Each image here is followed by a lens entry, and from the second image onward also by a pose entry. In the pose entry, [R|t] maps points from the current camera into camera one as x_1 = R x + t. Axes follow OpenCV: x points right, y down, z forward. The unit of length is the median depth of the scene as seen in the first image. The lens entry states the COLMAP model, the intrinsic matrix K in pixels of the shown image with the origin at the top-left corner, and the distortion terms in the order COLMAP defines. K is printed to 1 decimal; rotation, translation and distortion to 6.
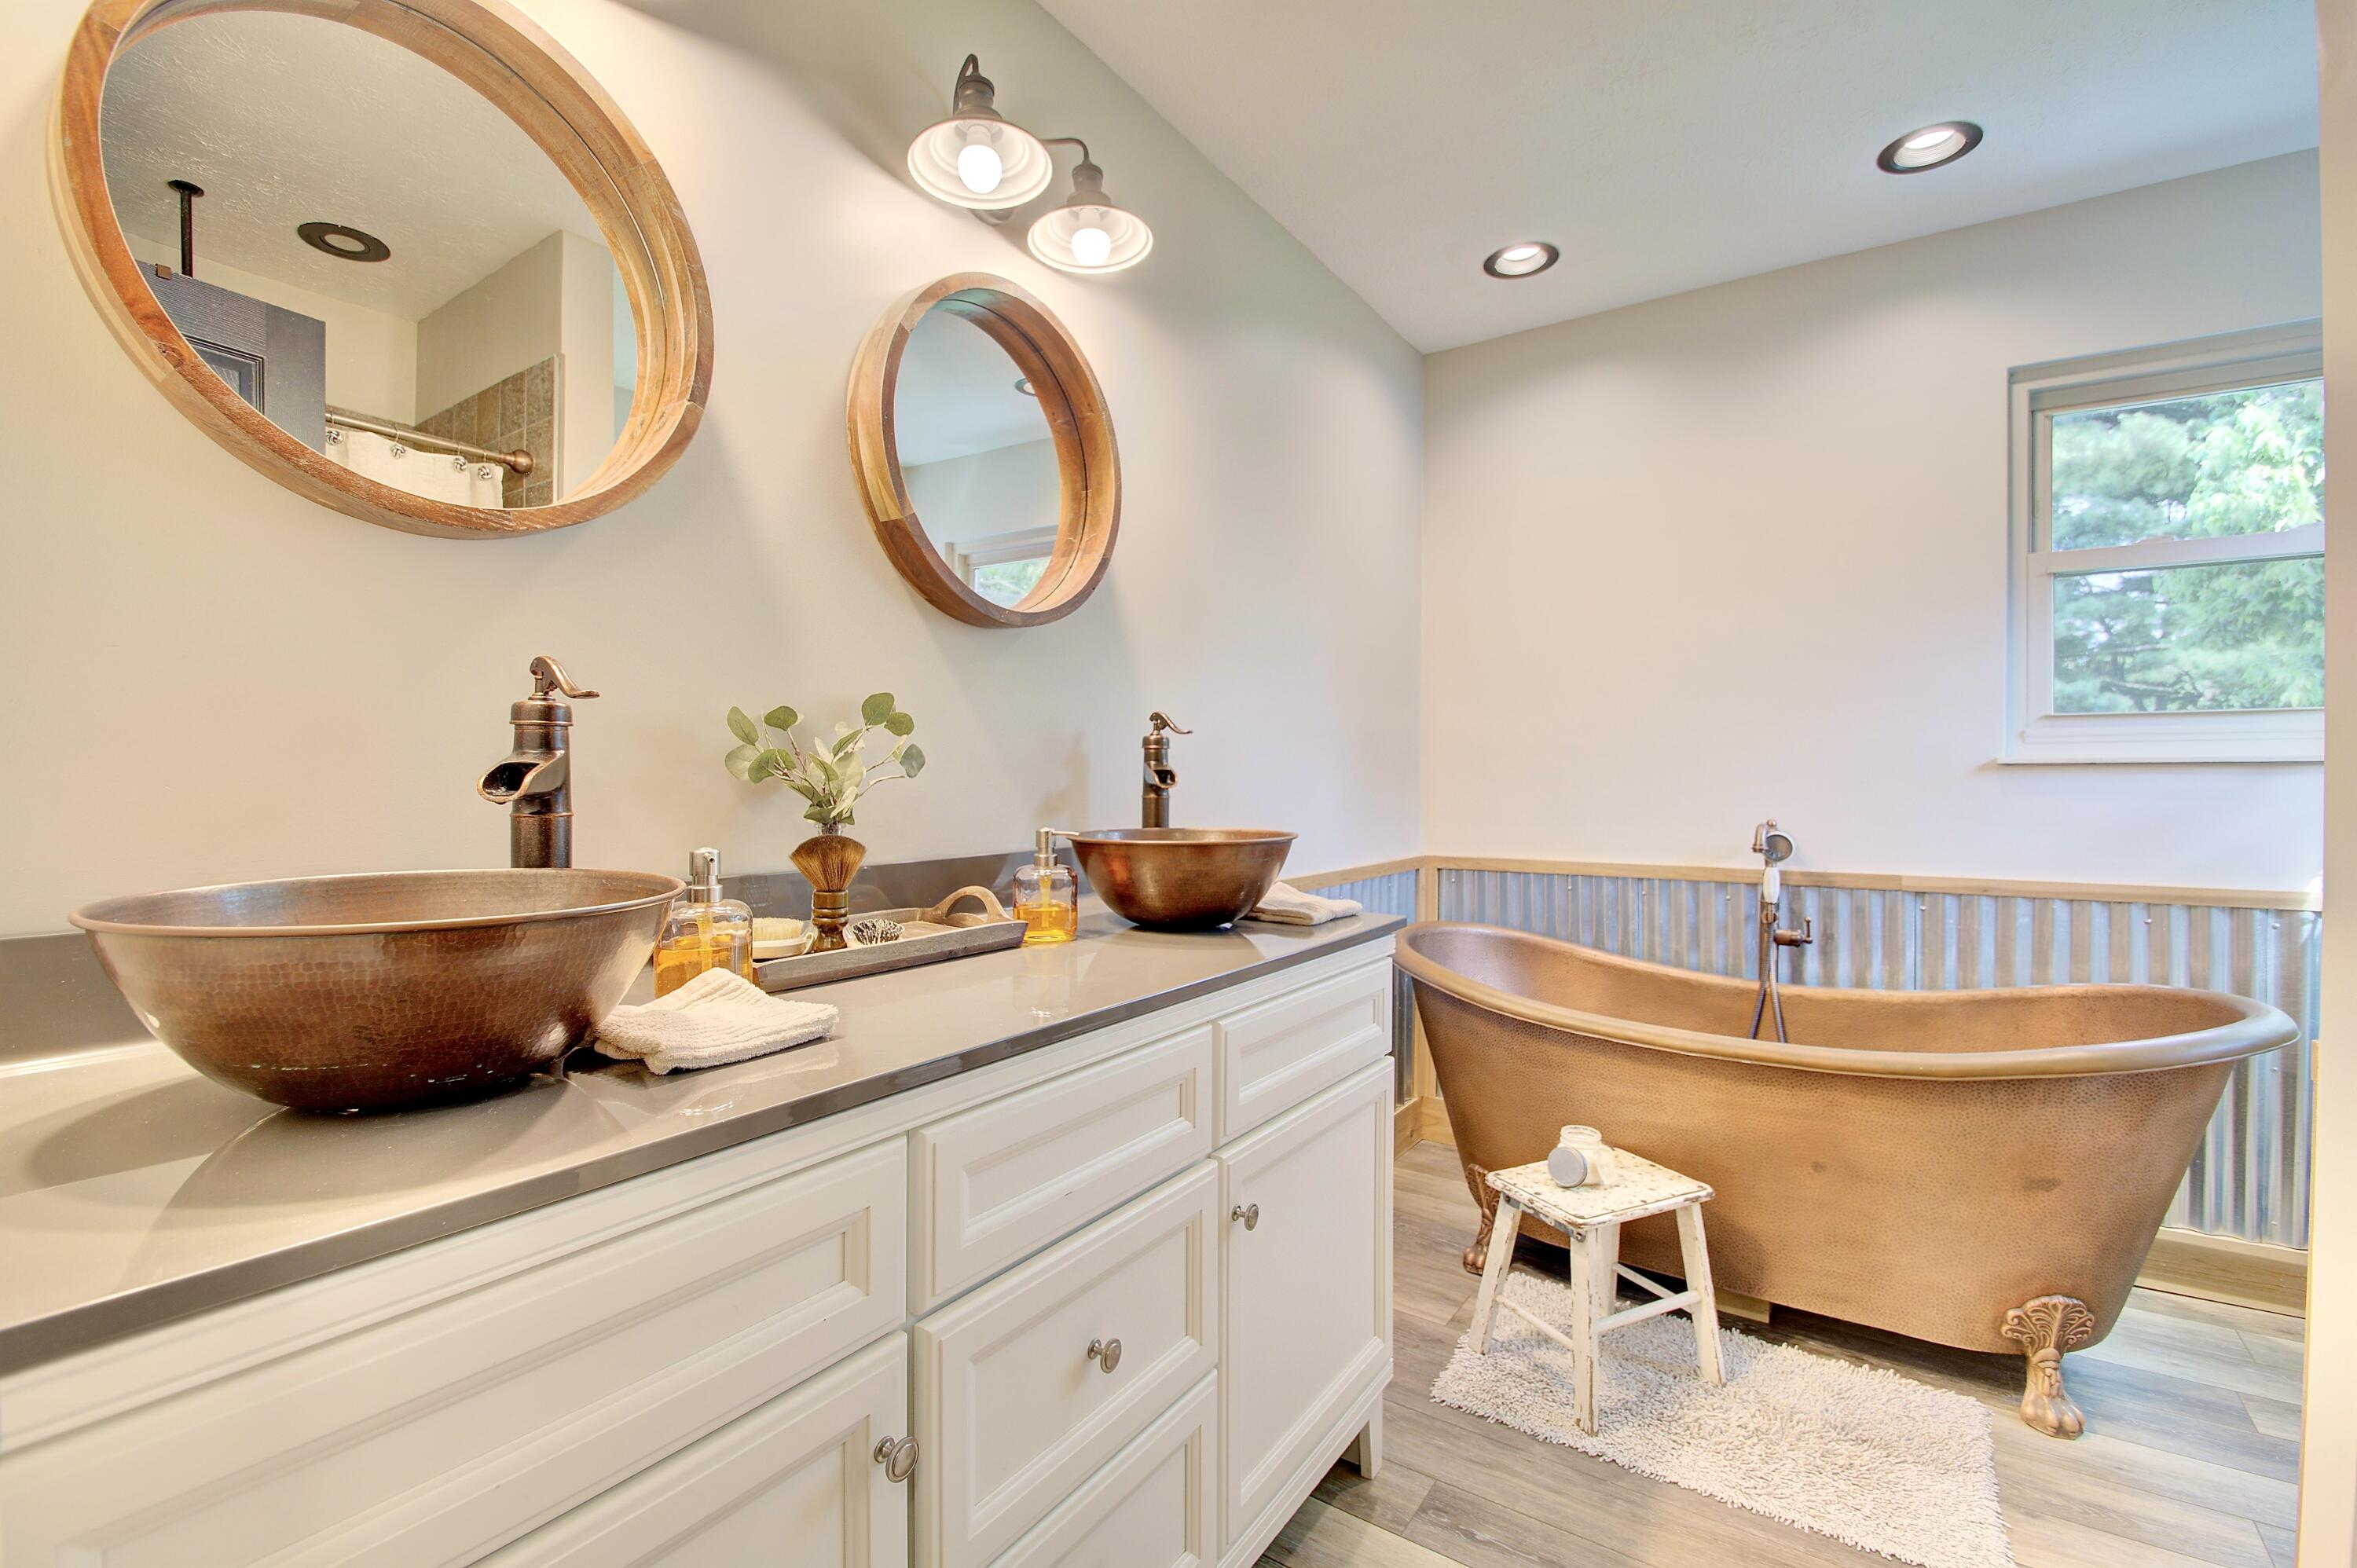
lens RADIAL K [[1021.5, 0, 1182.0], [0, 1021.5, 777.1], [0, 0, 1]] dist [0.013211, -0.018358]
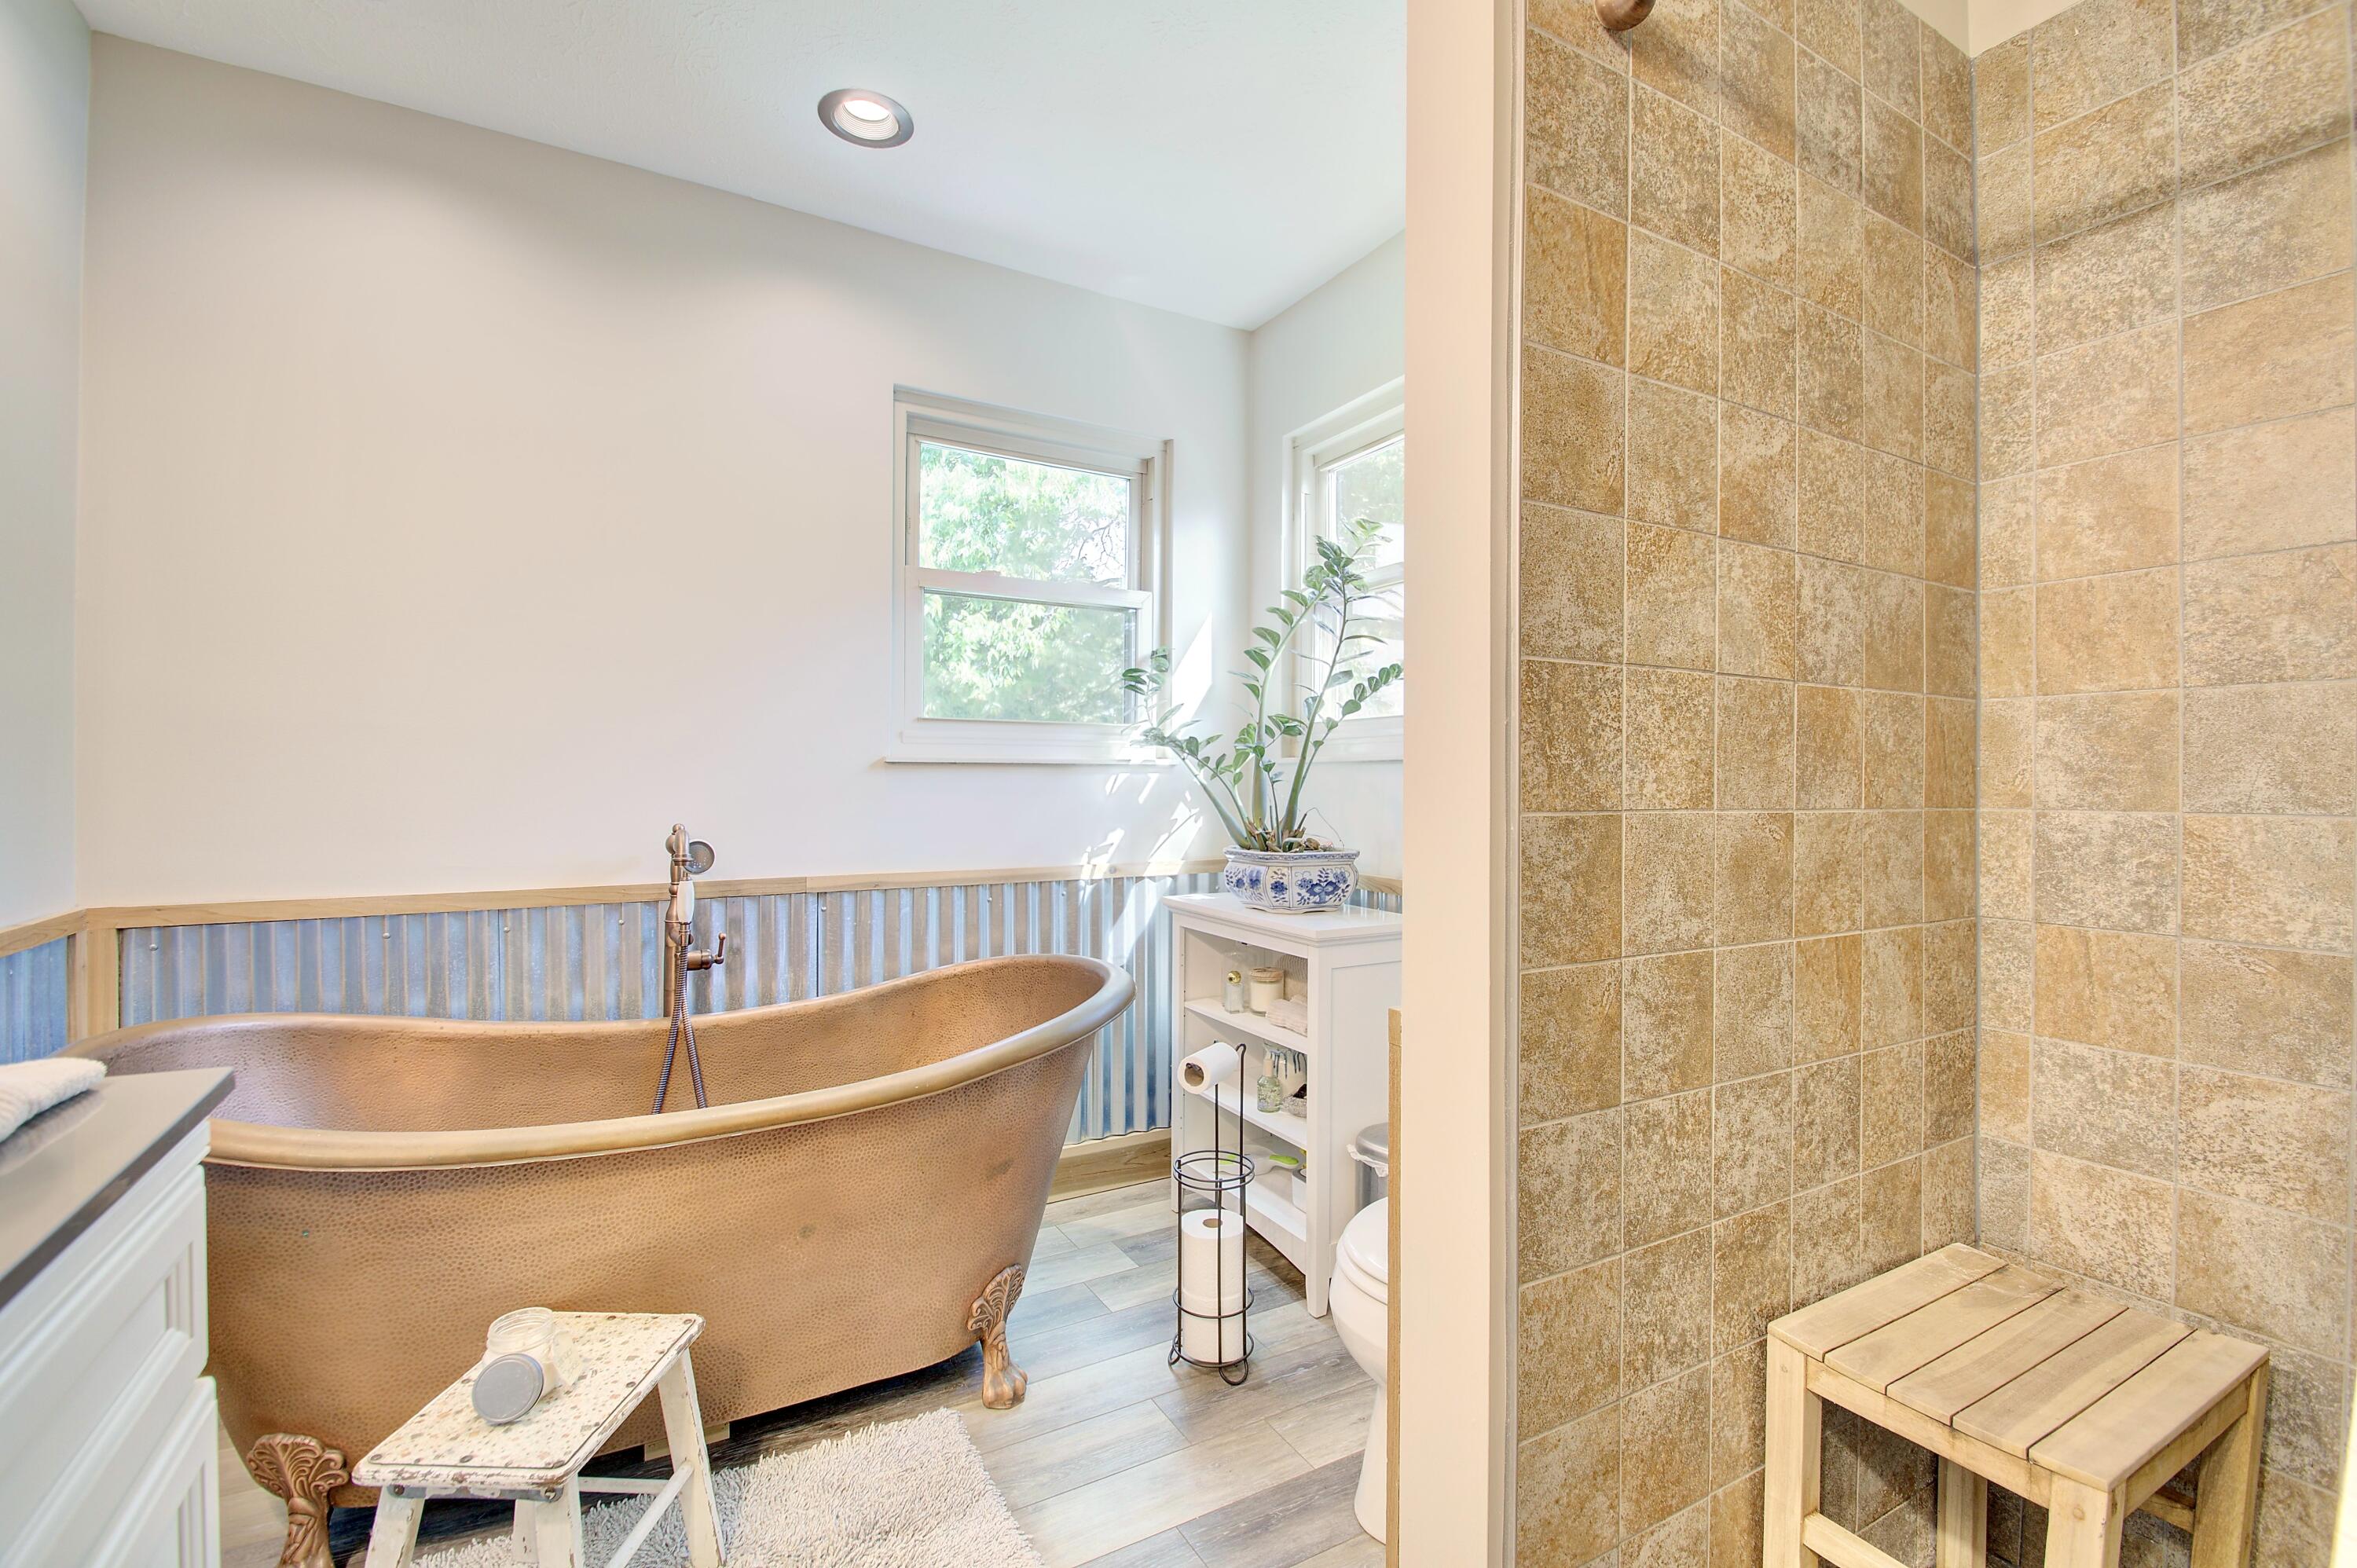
lens RADIAL K [[1021.5, 0, 1182.0], [0, 1021.5, 777.1], [0, 0, 1]] dist [0.013211, -0.018358]
pose [[0.429088, 0.000216, 0.903262, -0.011817], [-0.004013, 0.999991, 0.001667, -0.000465], [-0.903254, -0.004340, 0.429085, 0.279605]]
